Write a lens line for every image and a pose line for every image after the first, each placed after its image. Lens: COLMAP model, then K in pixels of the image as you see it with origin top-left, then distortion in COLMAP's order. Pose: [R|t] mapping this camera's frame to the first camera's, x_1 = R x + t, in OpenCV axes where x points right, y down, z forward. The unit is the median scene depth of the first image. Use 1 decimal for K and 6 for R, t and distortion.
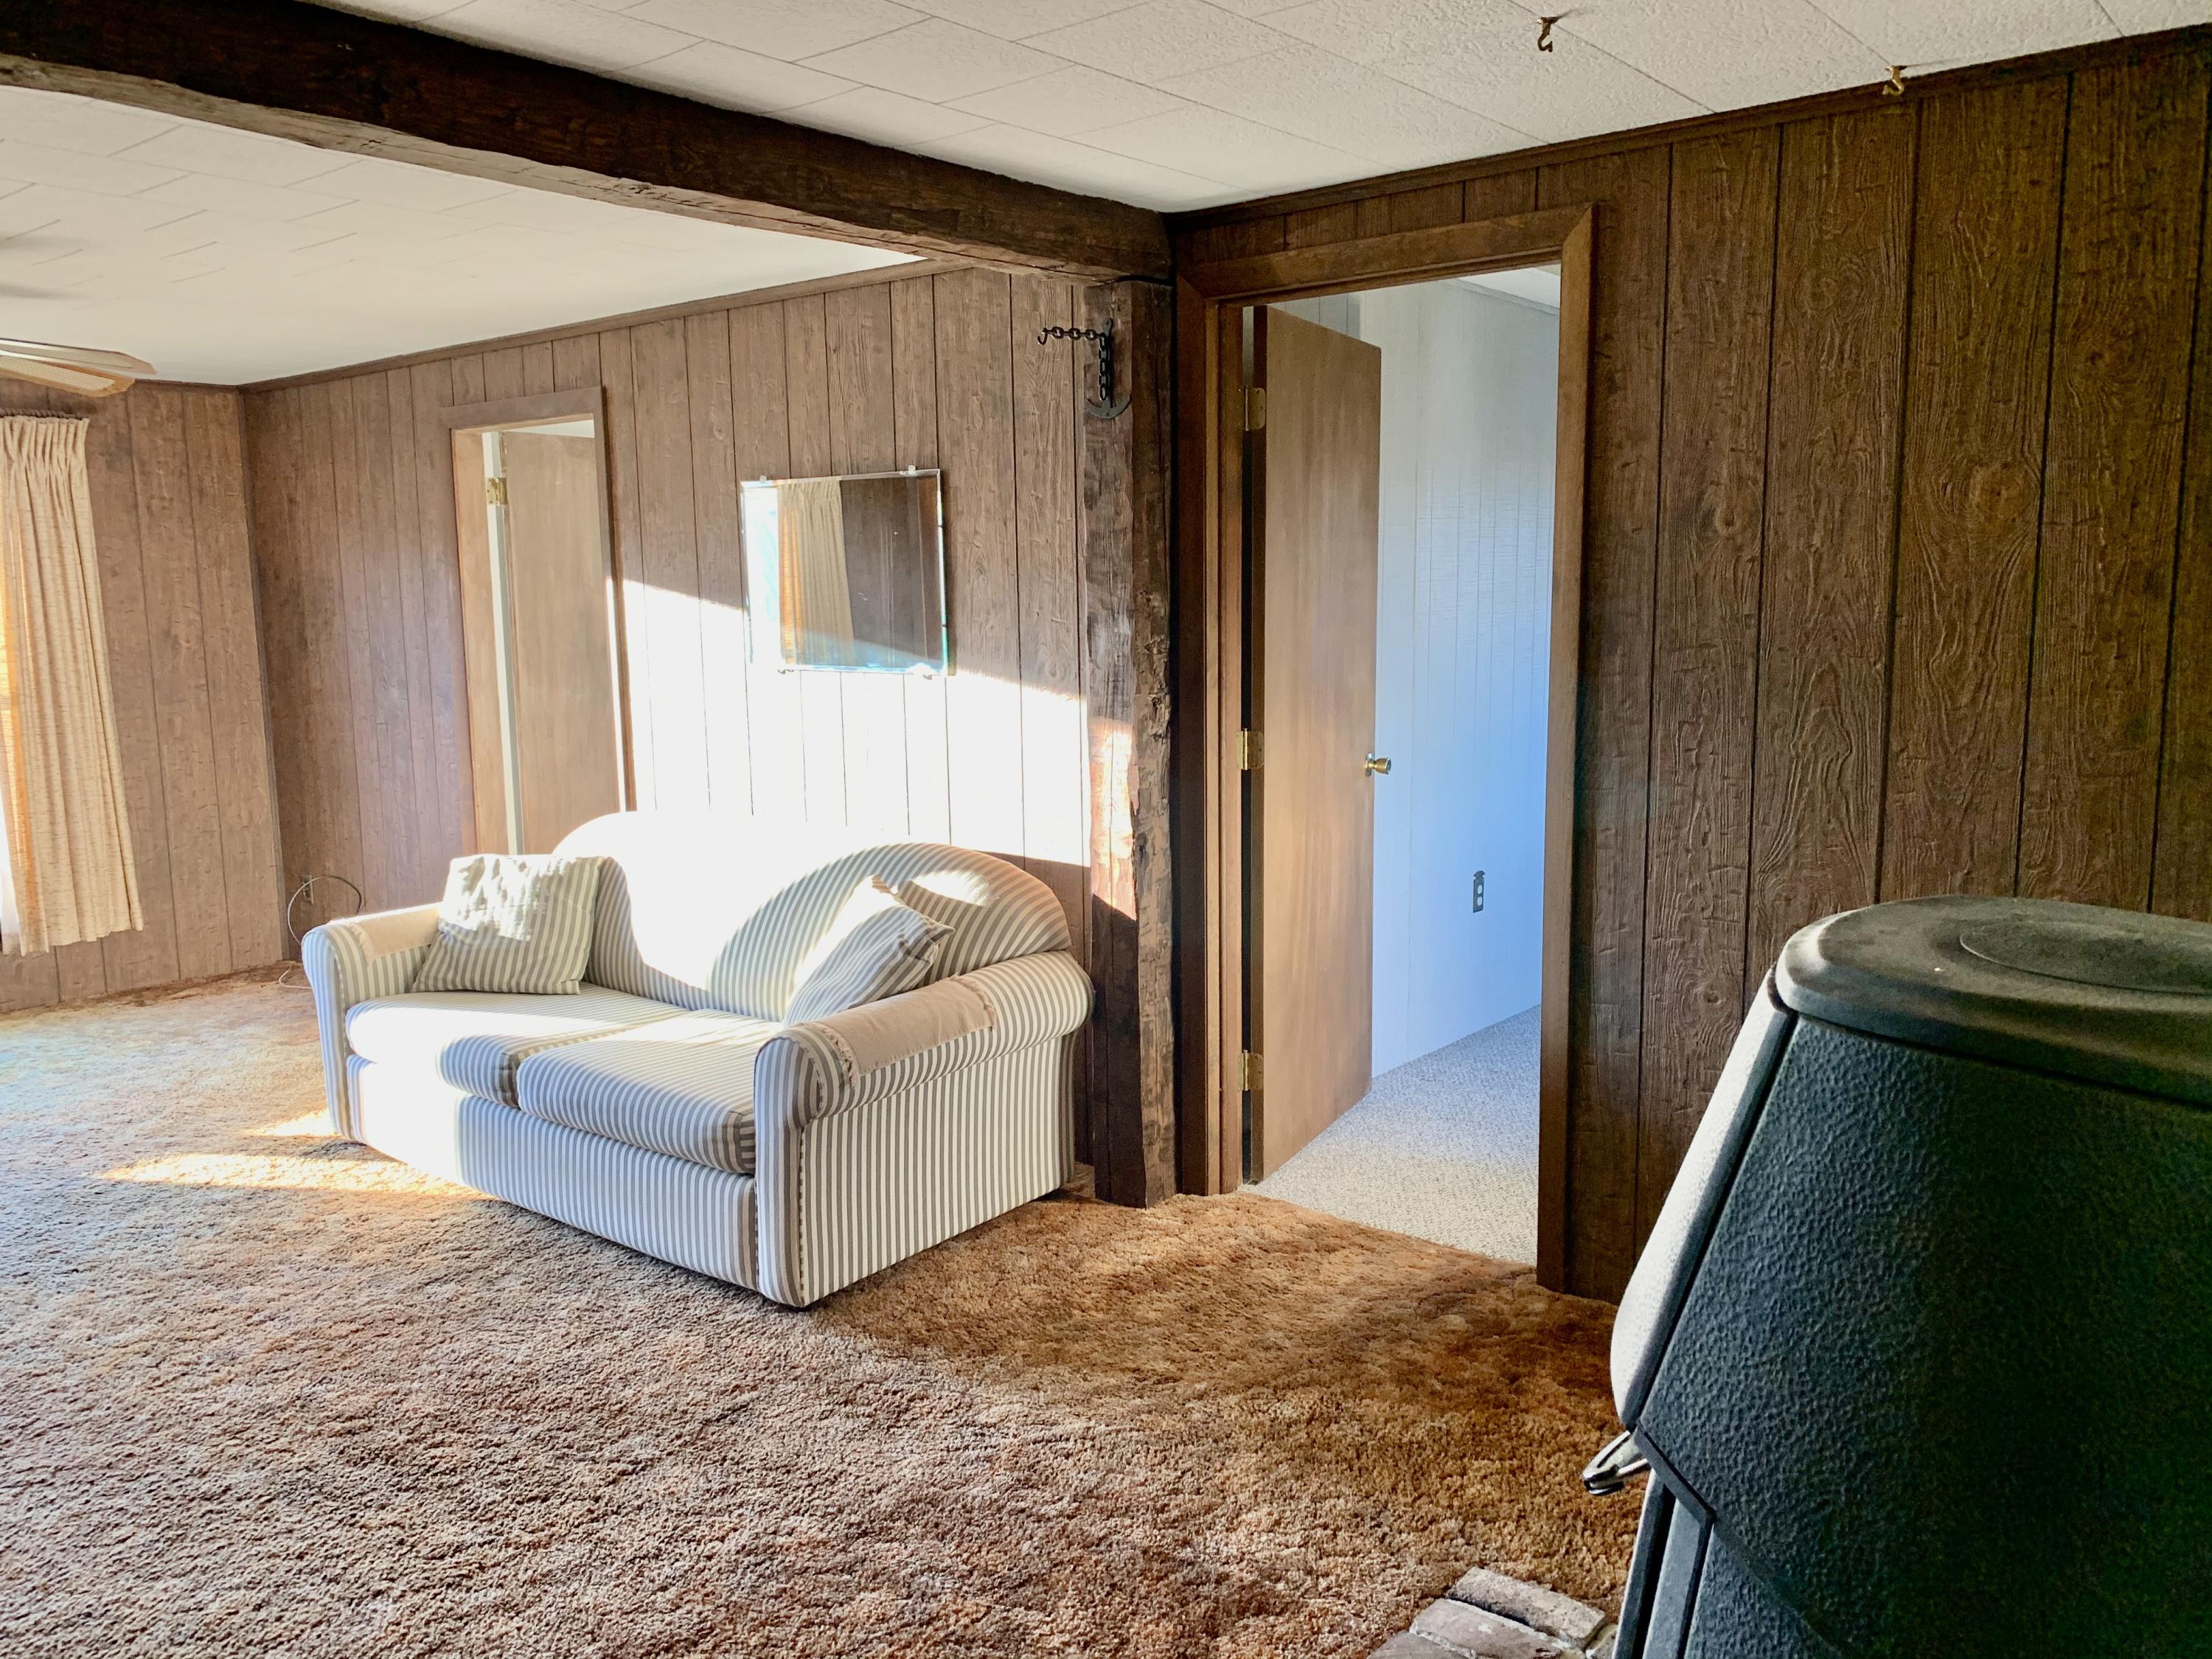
lens RADIAL K [[1712.3, 0, 1106.0], [0, 1712.3, 829.5], [0, 0, 1]] dist [-0.040803, -0.002278]
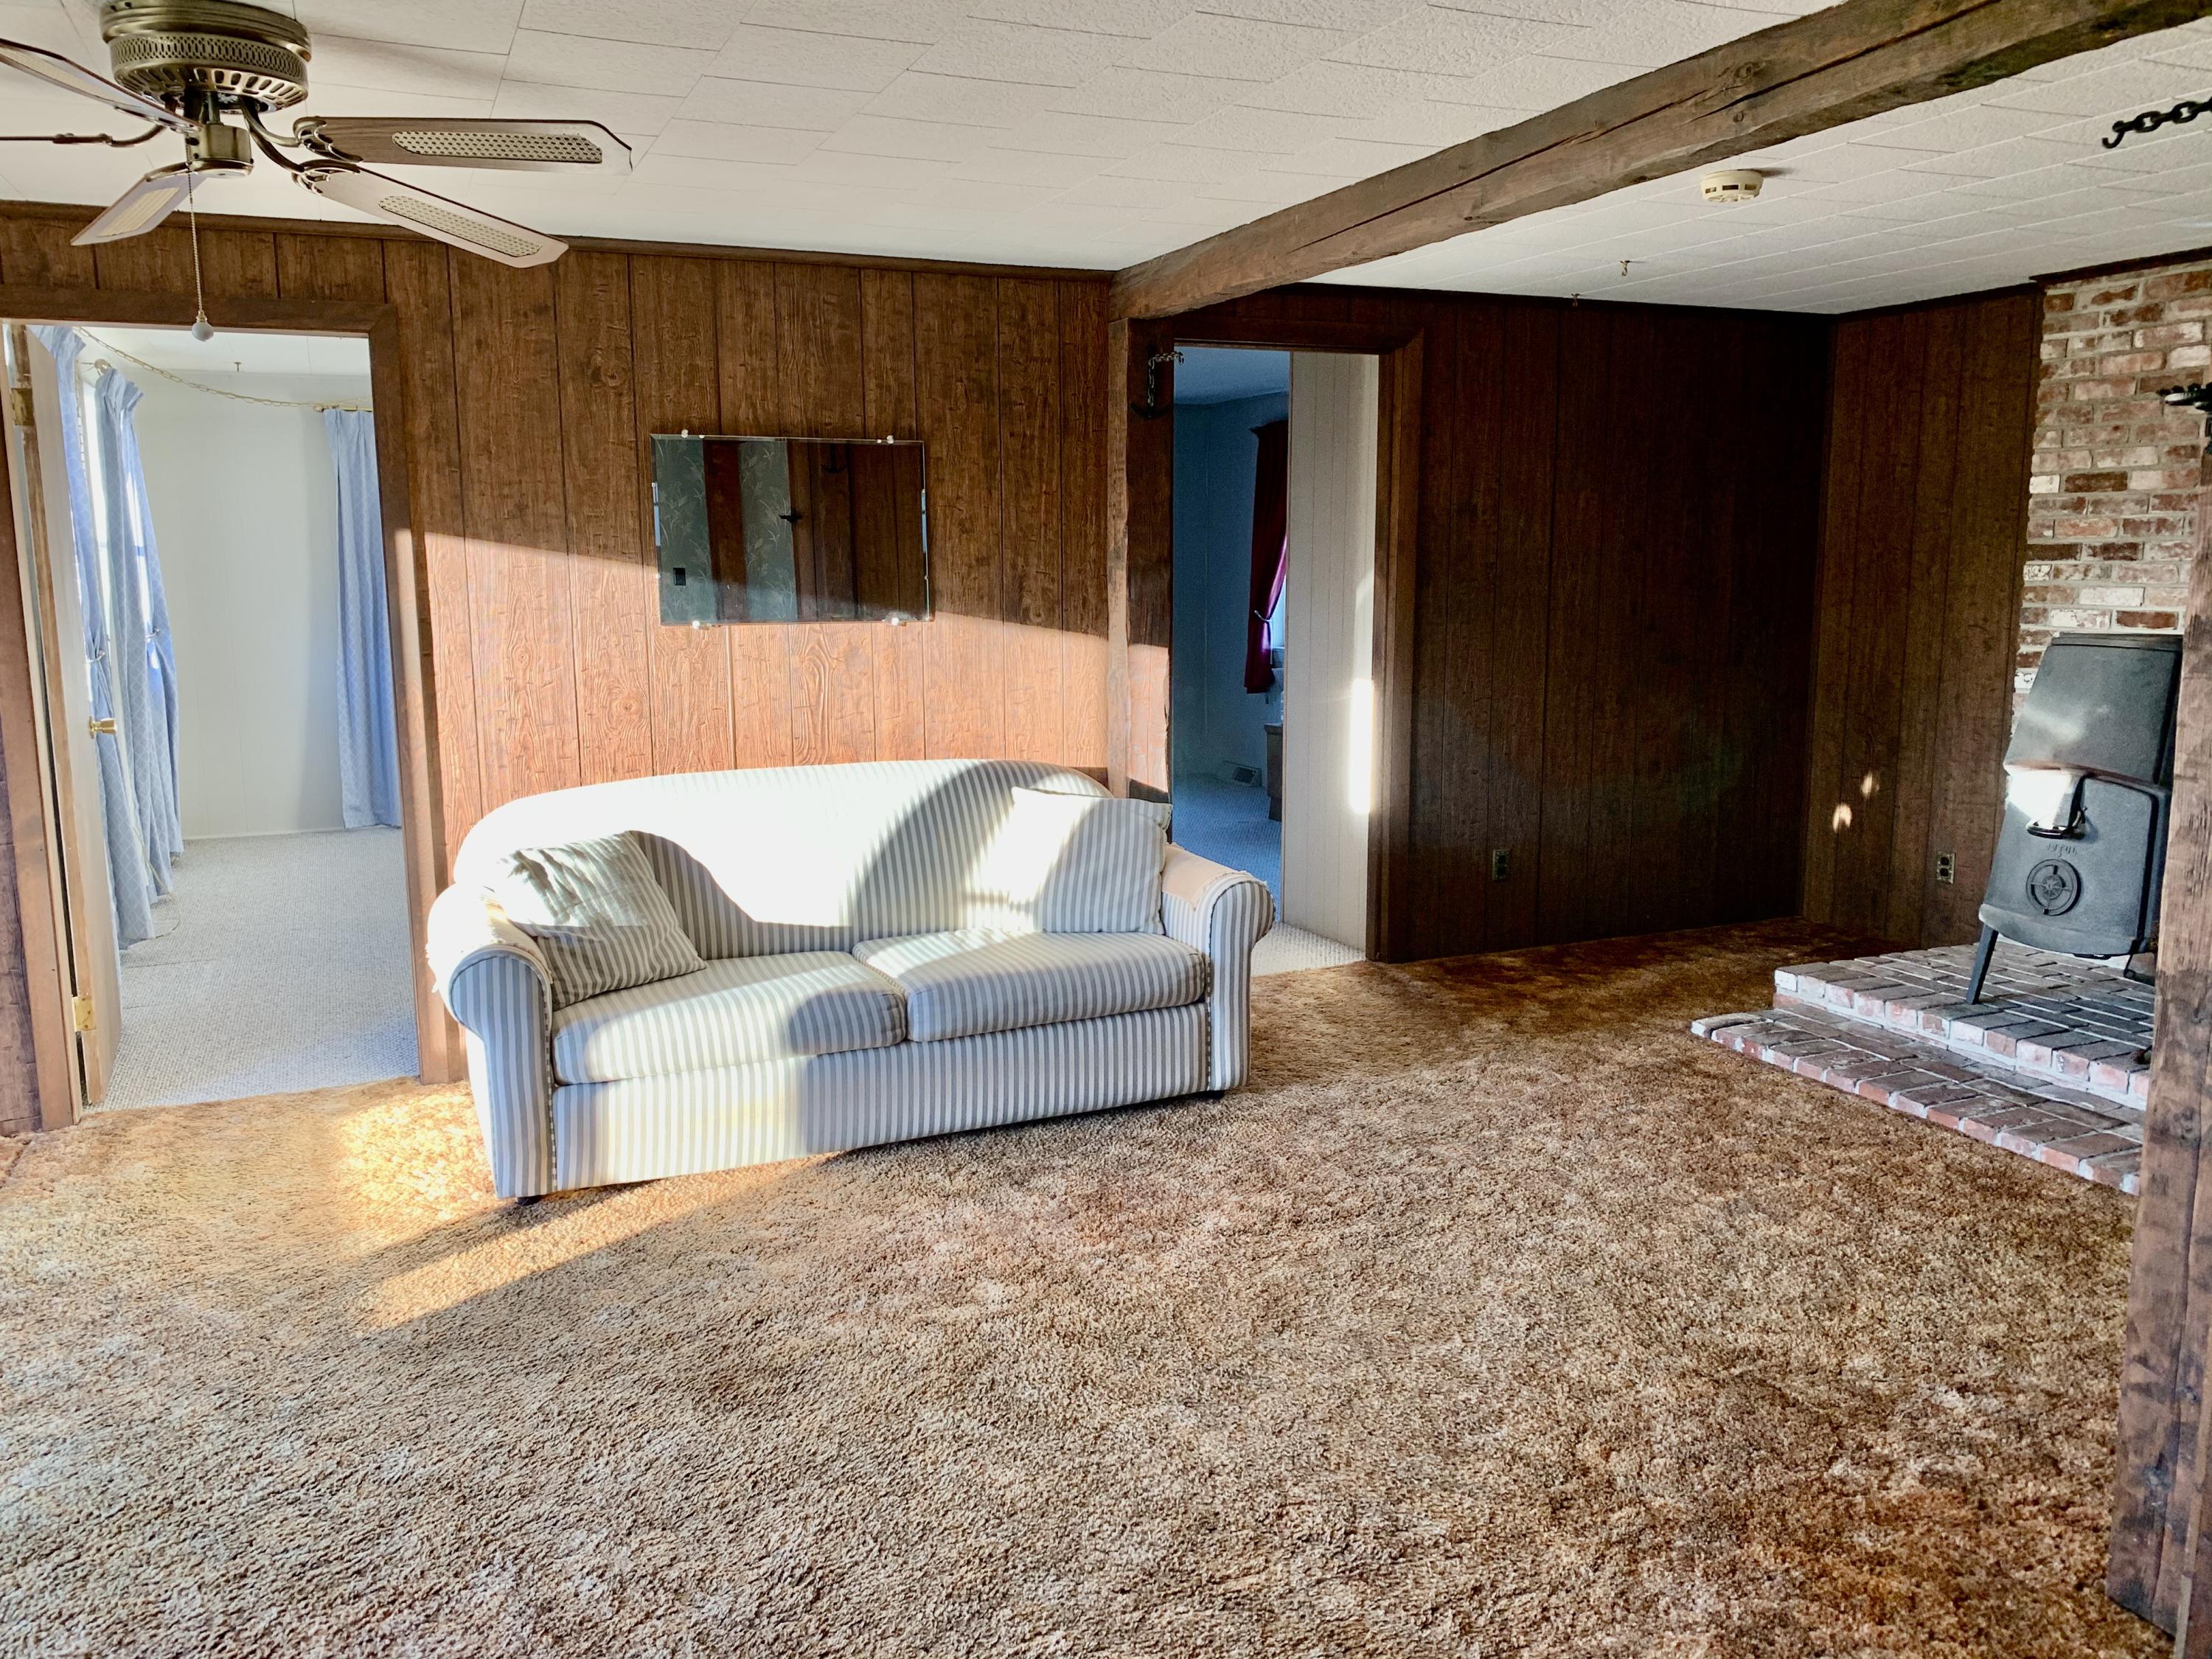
lens RADIAL K [[1693.7, 0, 1106.0], [0, 1693.7, 829.5], [0, 0, 1]] dist [-0.004040, -0.009377]
pose [[0.461826, -0.132441, 0.877027, -1.137241], [0.124645, 0.988668, 0.083665, -0.033147], [-0.878168, 0.070679, 0.473101, 0.386548]]
